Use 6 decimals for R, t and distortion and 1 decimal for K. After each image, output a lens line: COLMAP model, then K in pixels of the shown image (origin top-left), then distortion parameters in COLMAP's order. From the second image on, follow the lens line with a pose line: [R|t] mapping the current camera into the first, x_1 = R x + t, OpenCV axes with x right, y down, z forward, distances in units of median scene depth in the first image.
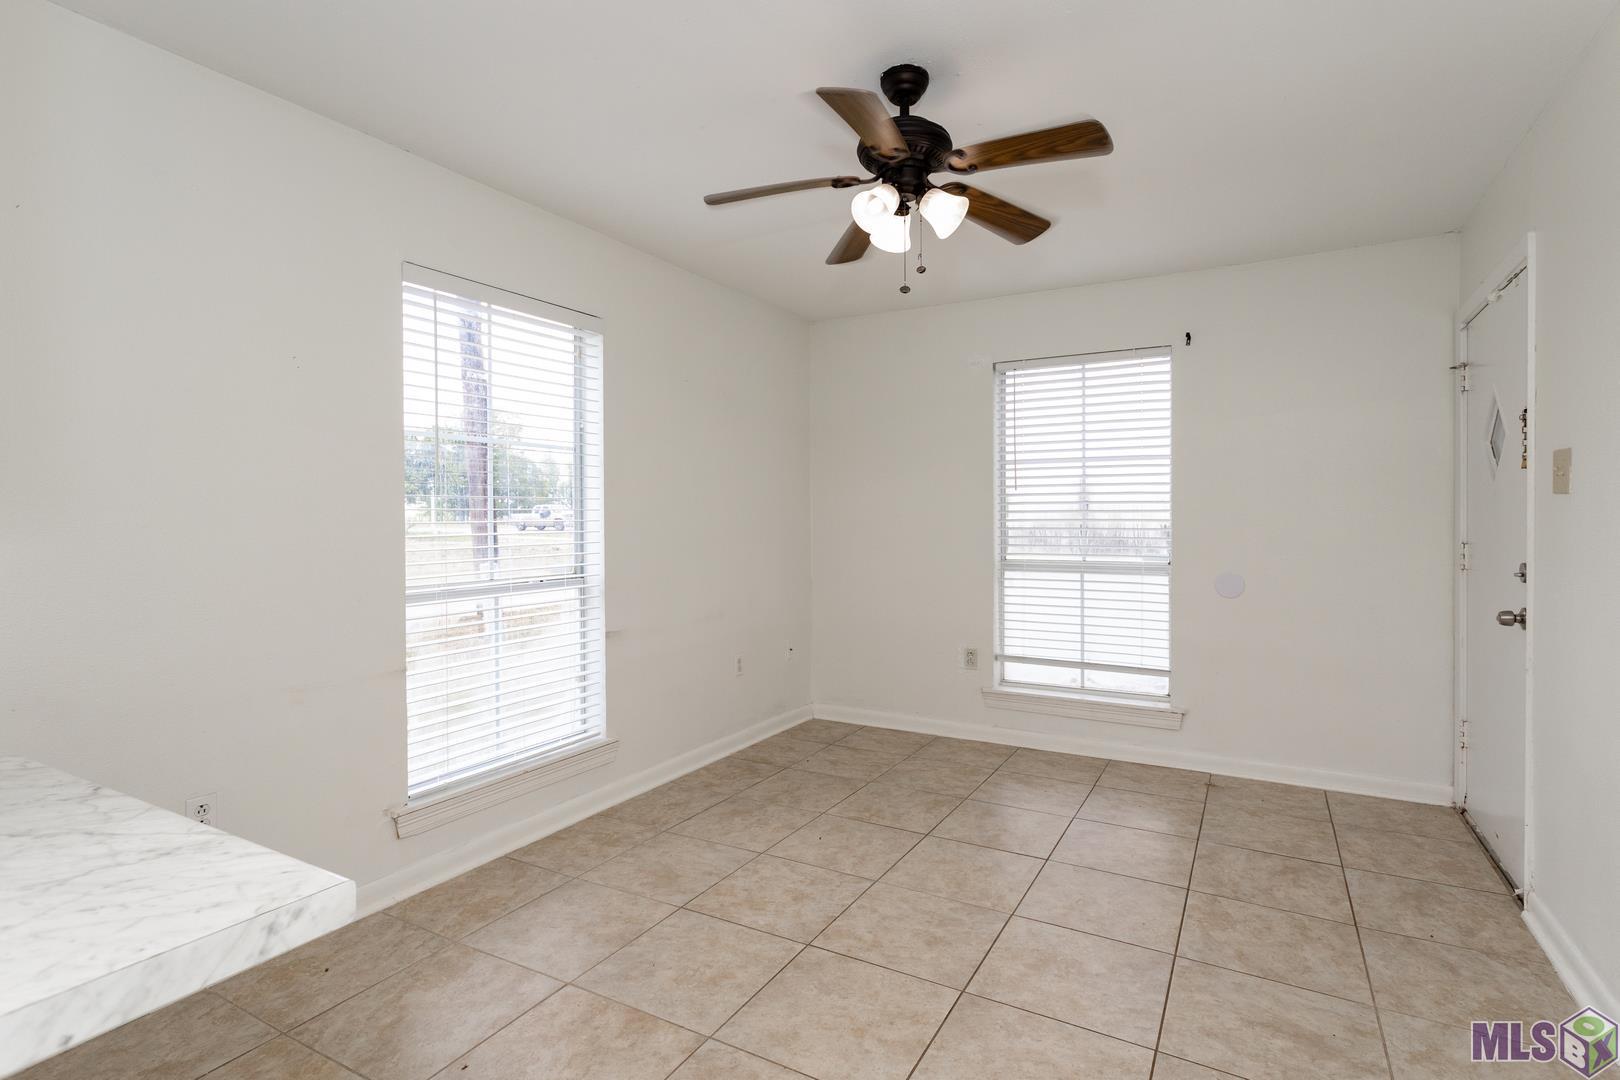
lens RADIAL K [[774.9, 0, 814.2], [0, 774.9, 523.8], [0, 0, 1]] dist [0.006783, -0.000860]
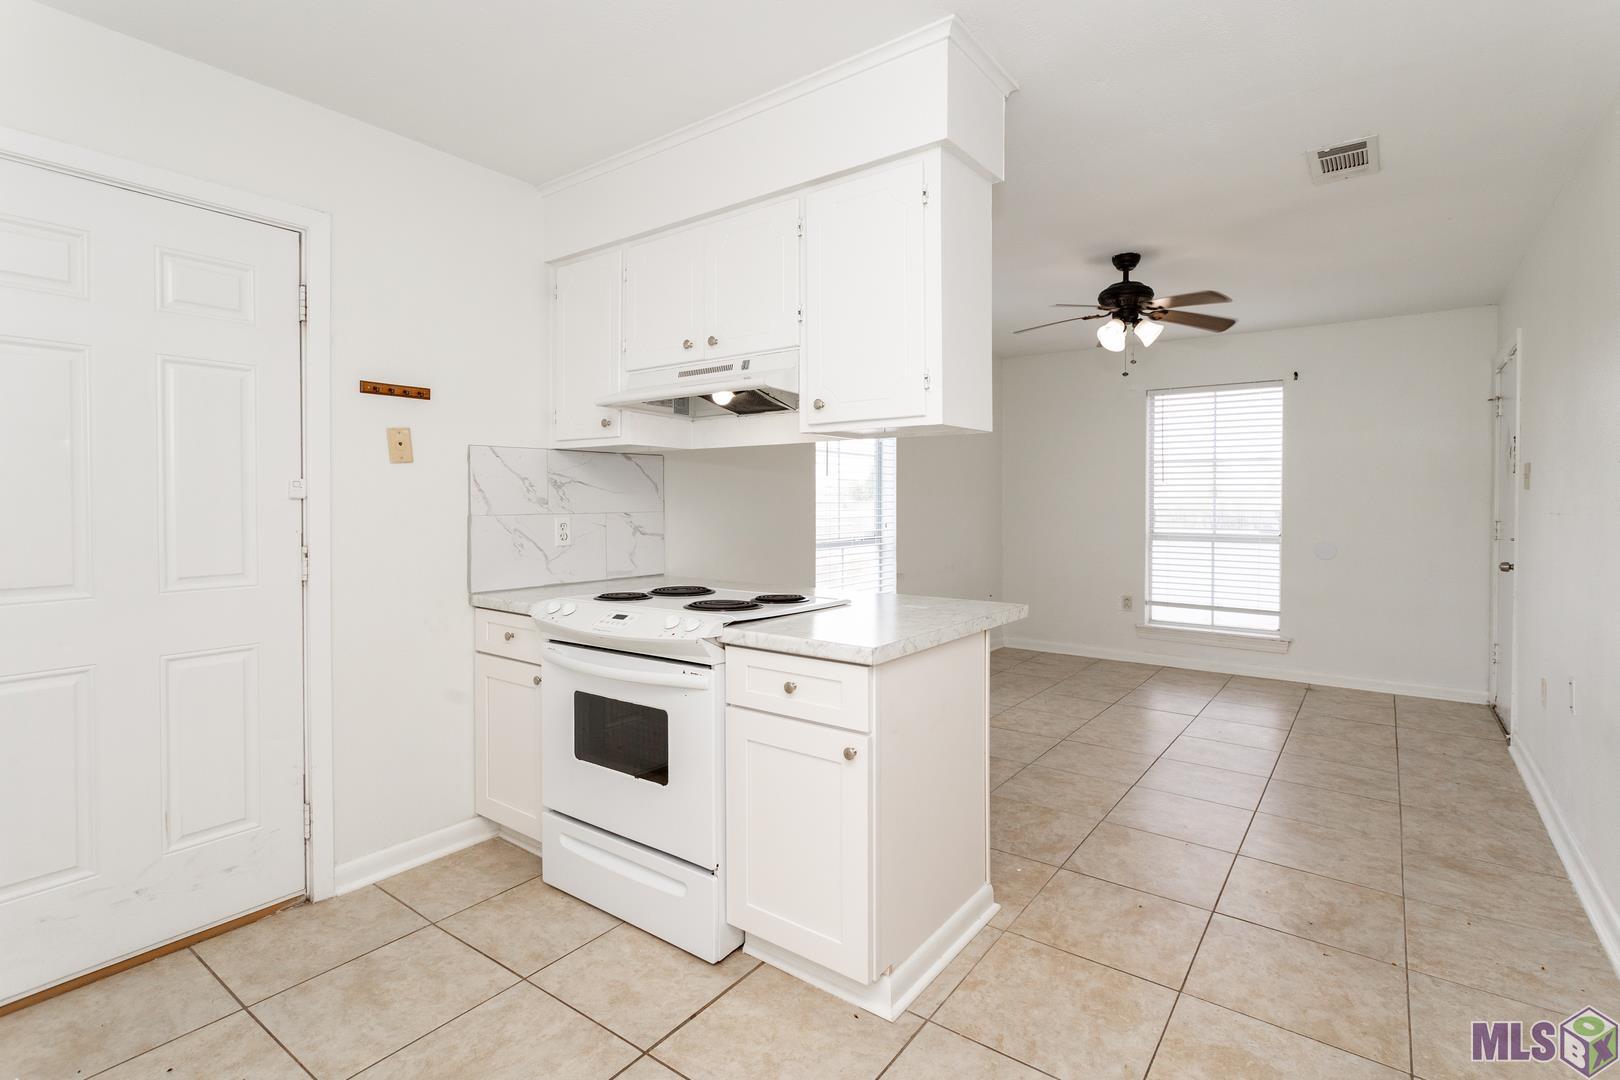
lens RADIAL K [[774.9, 0, 811.1], [0, 774.9, 509.8], [0, 0, 1]] dist [0.006783, -0.000860]
pose [[0.993476, 0.007595, -0.113787, -0.223582], [-0.007004, 0.999960, 0.005601, 0.003570], [0.113825, -0.004767, 0.993489, -0.487596]]
